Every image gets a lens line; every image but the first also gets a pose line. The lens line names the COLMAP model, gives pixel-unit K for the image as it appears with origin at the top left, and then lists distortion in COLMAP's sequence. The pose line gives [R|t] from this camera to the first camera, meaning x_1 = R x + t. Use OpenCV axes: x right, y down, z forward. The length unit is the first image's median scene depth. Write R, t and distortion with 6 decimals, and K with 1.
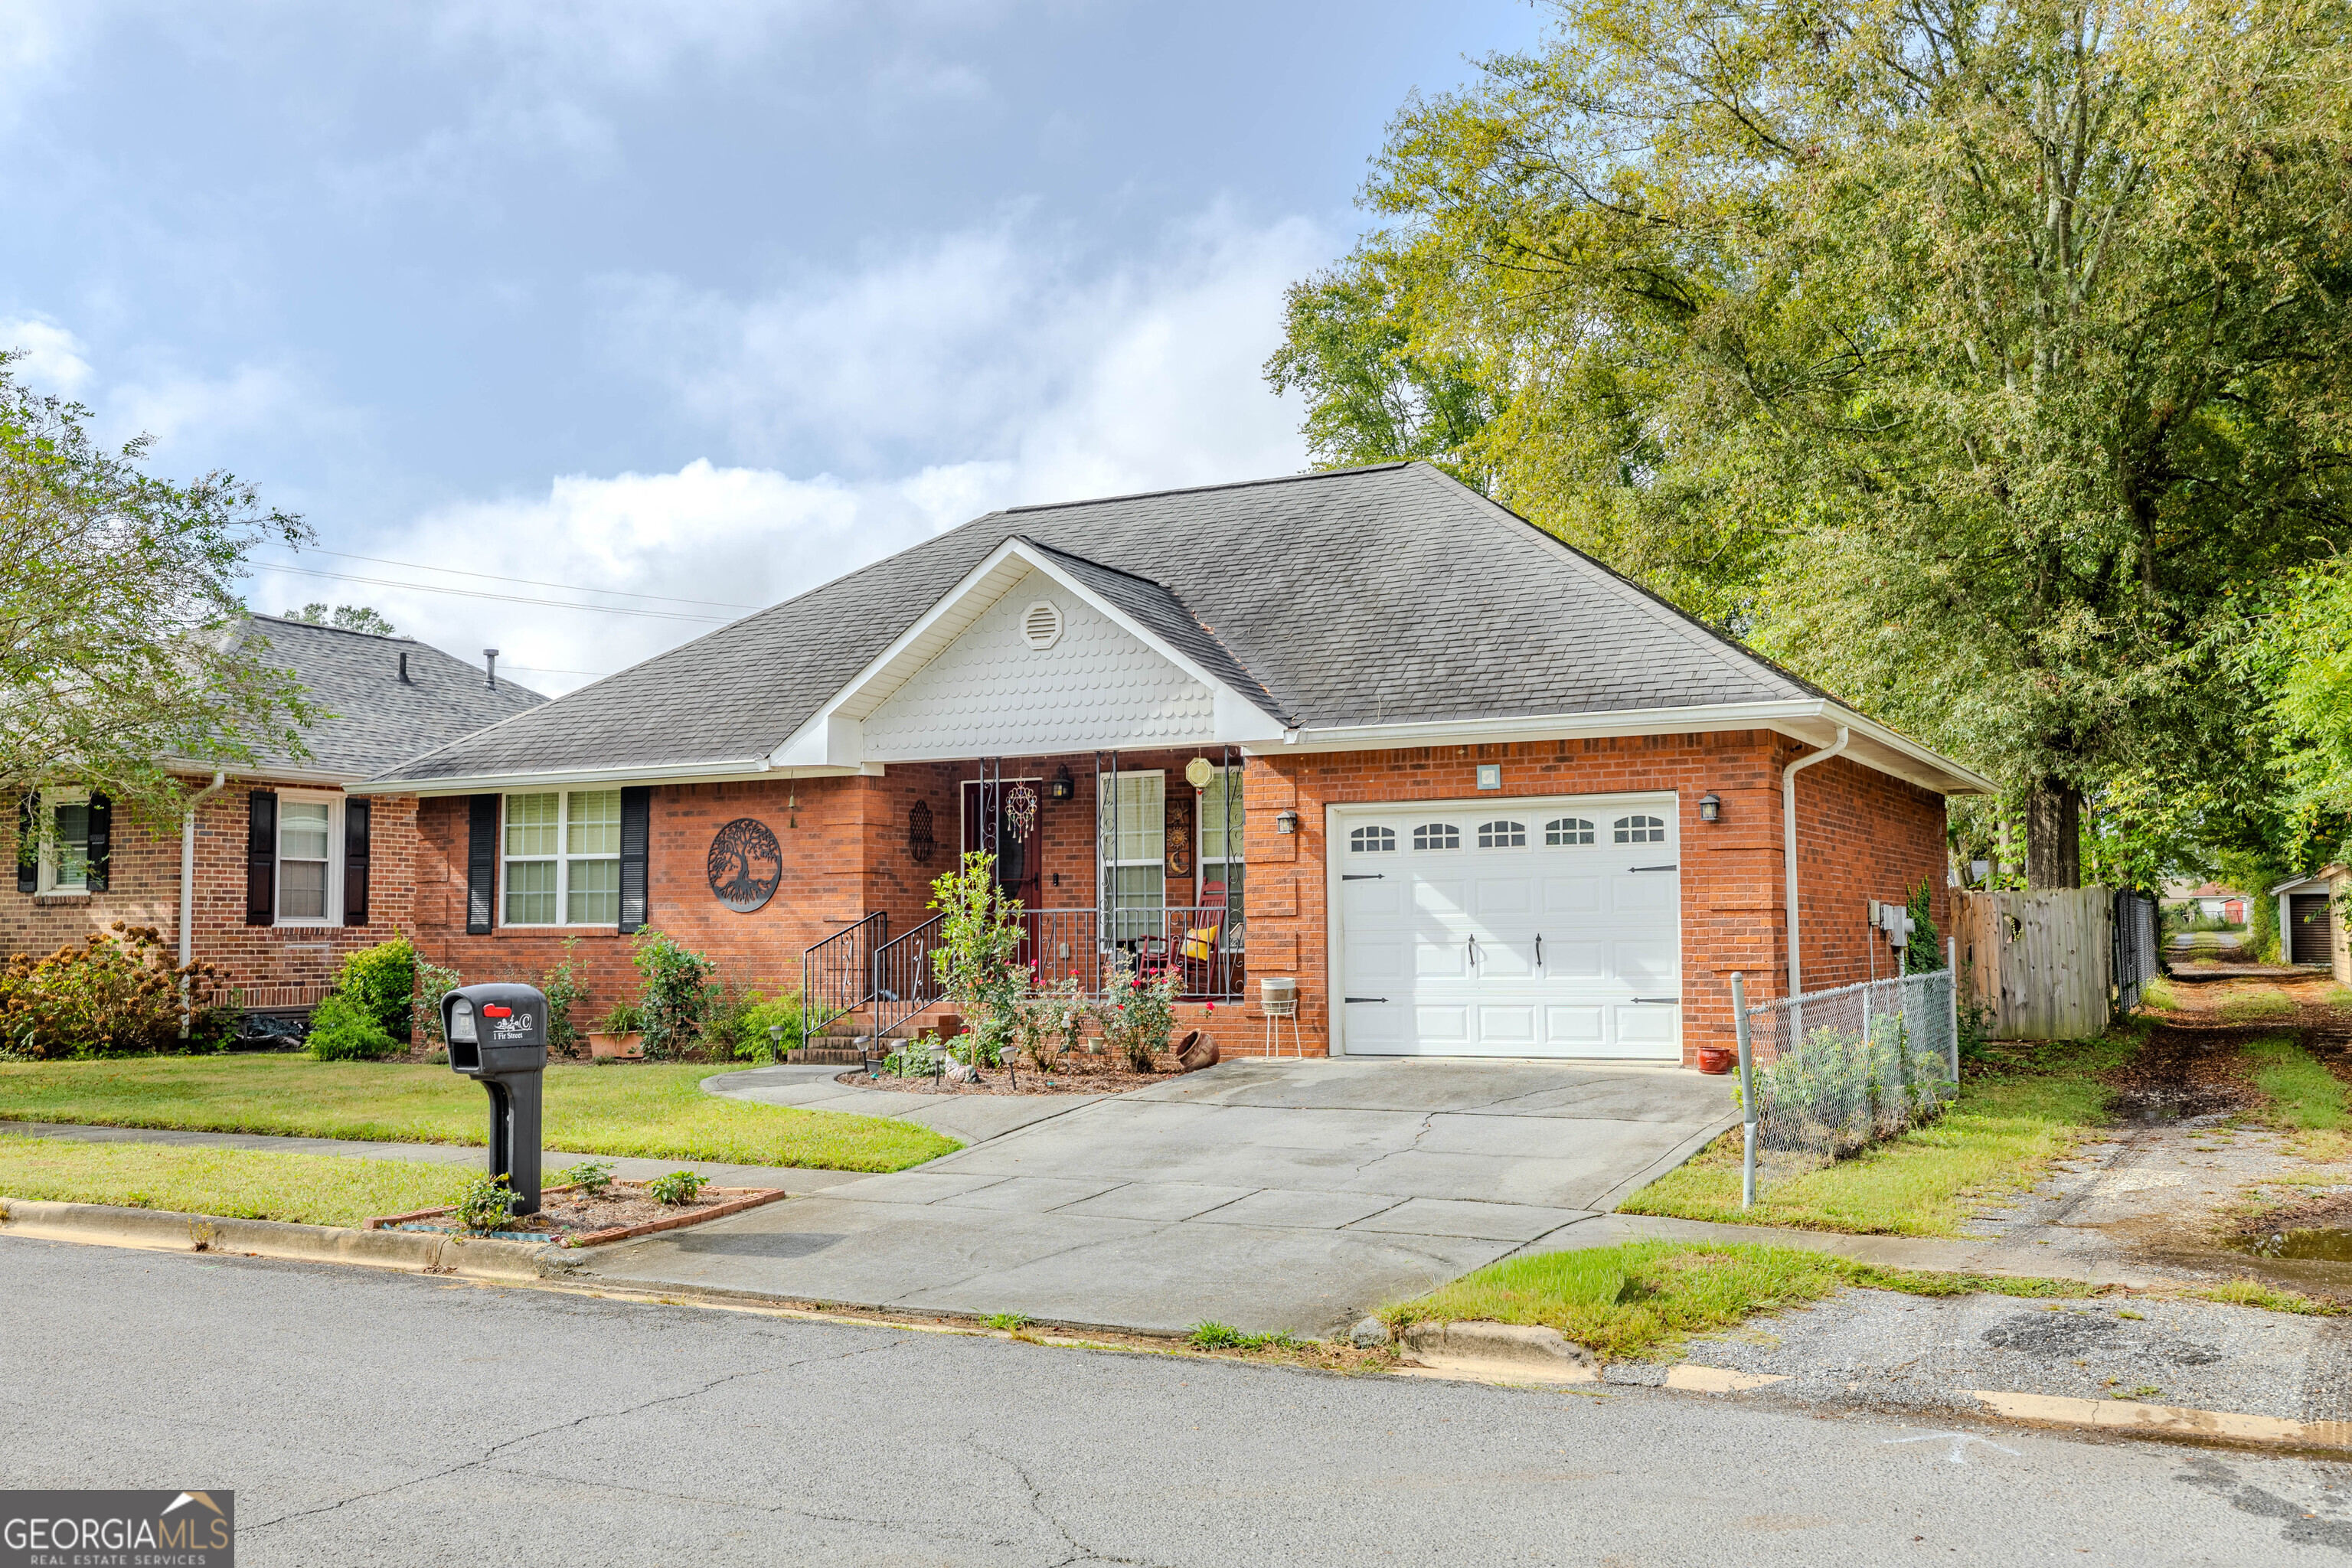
lens RADIAL K [[2099.0, 0, 1168.0], [0, 2099.0, 790.5], [0, 0, 1]] dist [0.002585, 0.020890]
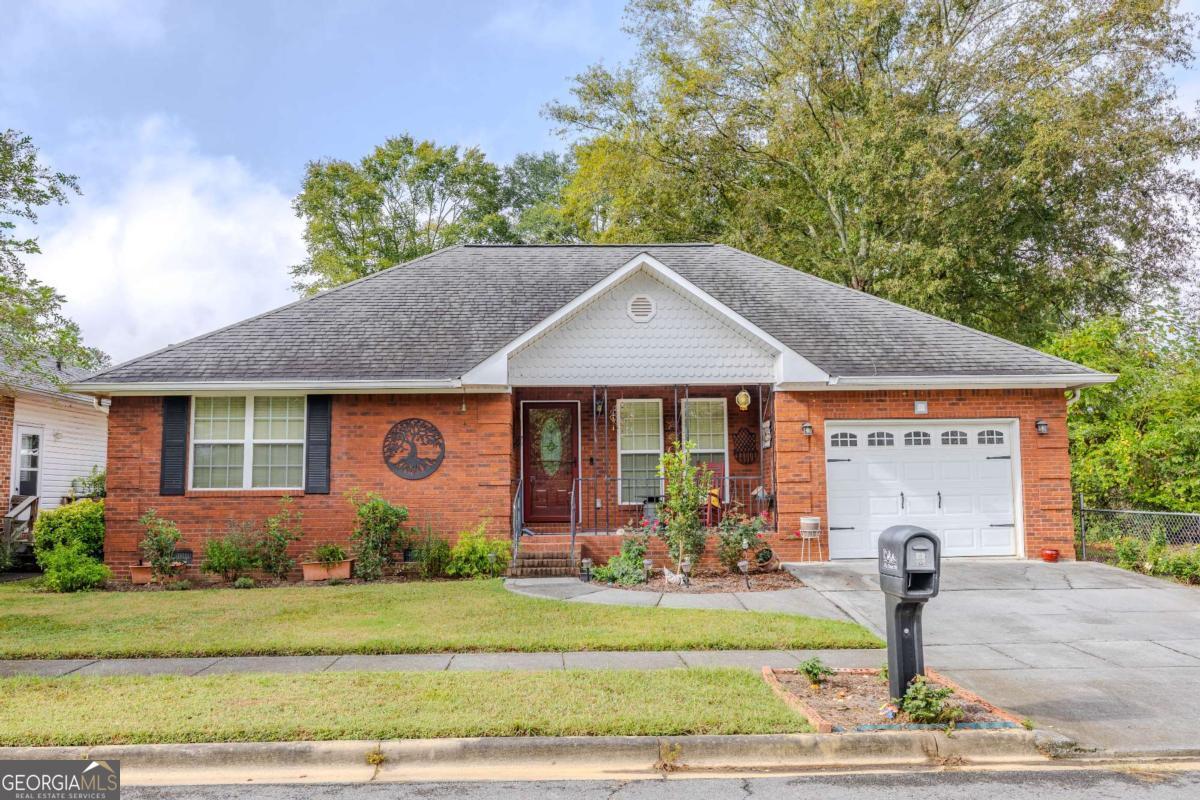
lens RADIAL K [[962.0, 0, 603.2], [0, 962.0, 401.1], [0, 0, 1]] dist [0.002247, -0.004128]
pose [[0.870975, 0.044783, 0.489283, -0.476513], [-0.028348, 0.998759, -0.040951, 0.028825], [-0.490509, 0.021797, 0.871163, 0.361522]]
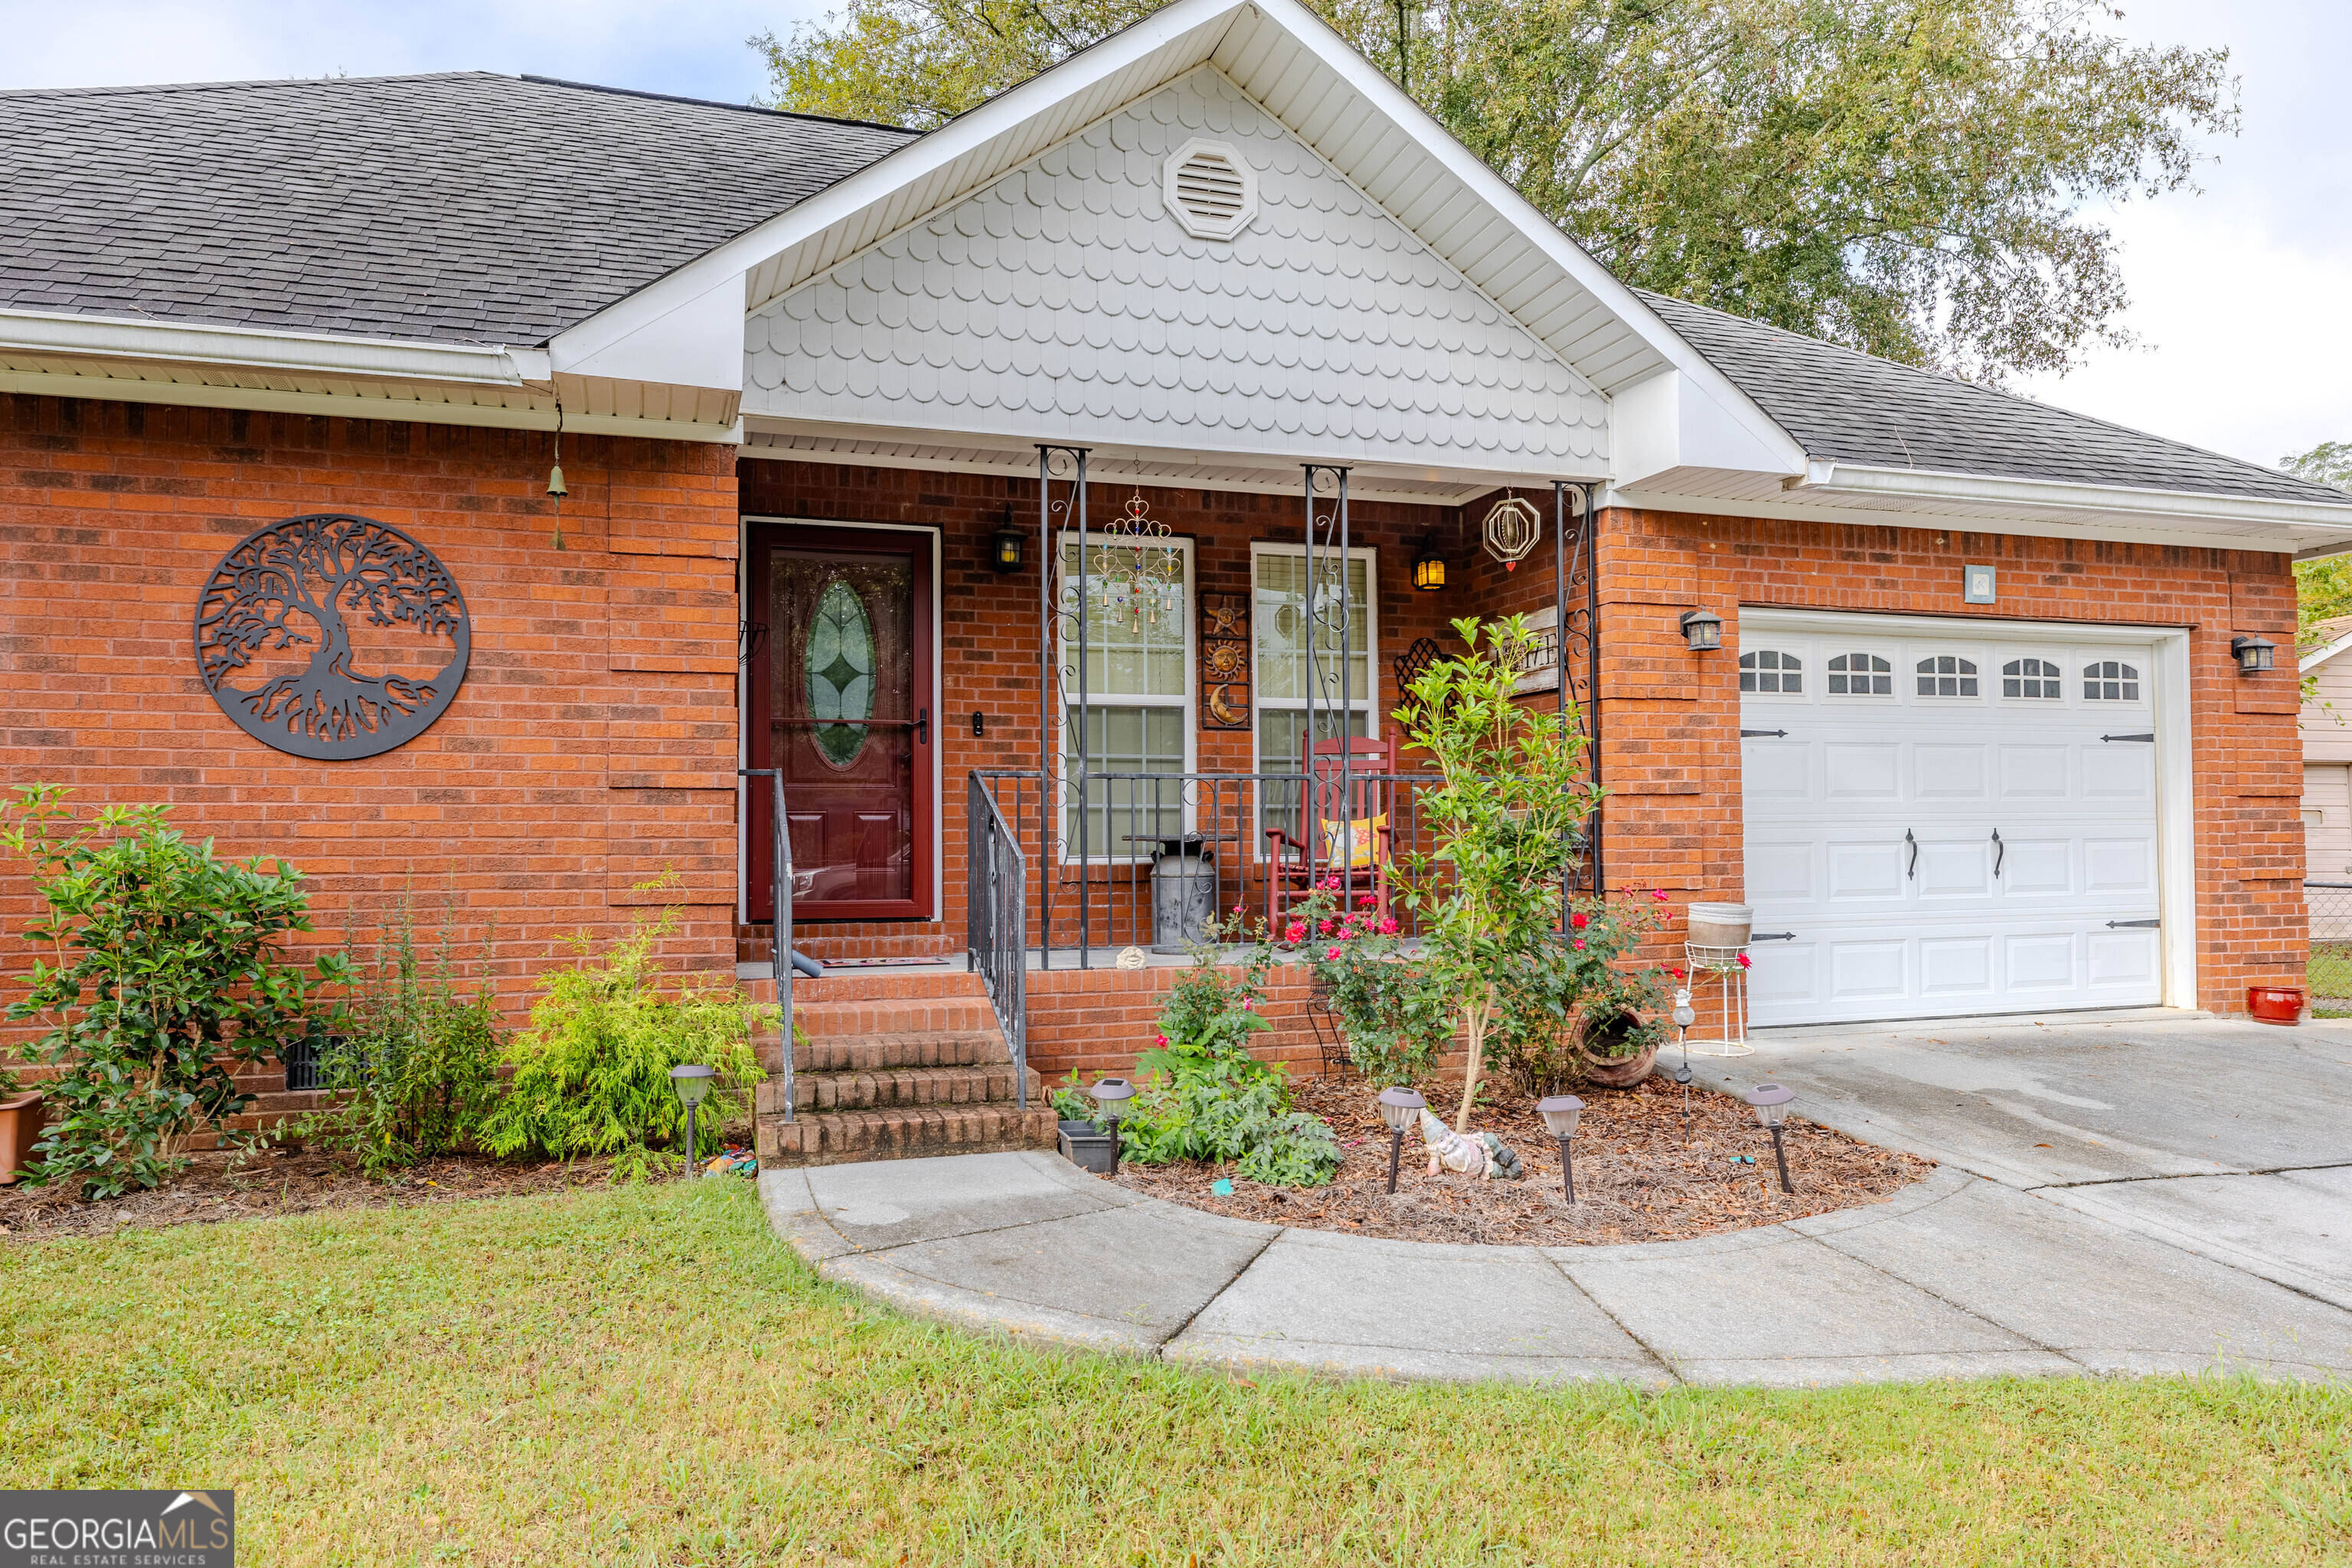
lens RADIAL K [[1585.0, 0, 1187.7], [0, 1585.0, 785.3], [0, 0, 1]] dist [-0.005593, 0.007724]
pose [[0.695594, 0.031356, 0.717750, -0.335314], [-0.048414, 0.998822, 0.003285, 0.060384], [-0.716802, -0.037034, 0.696293, 0.771707]]
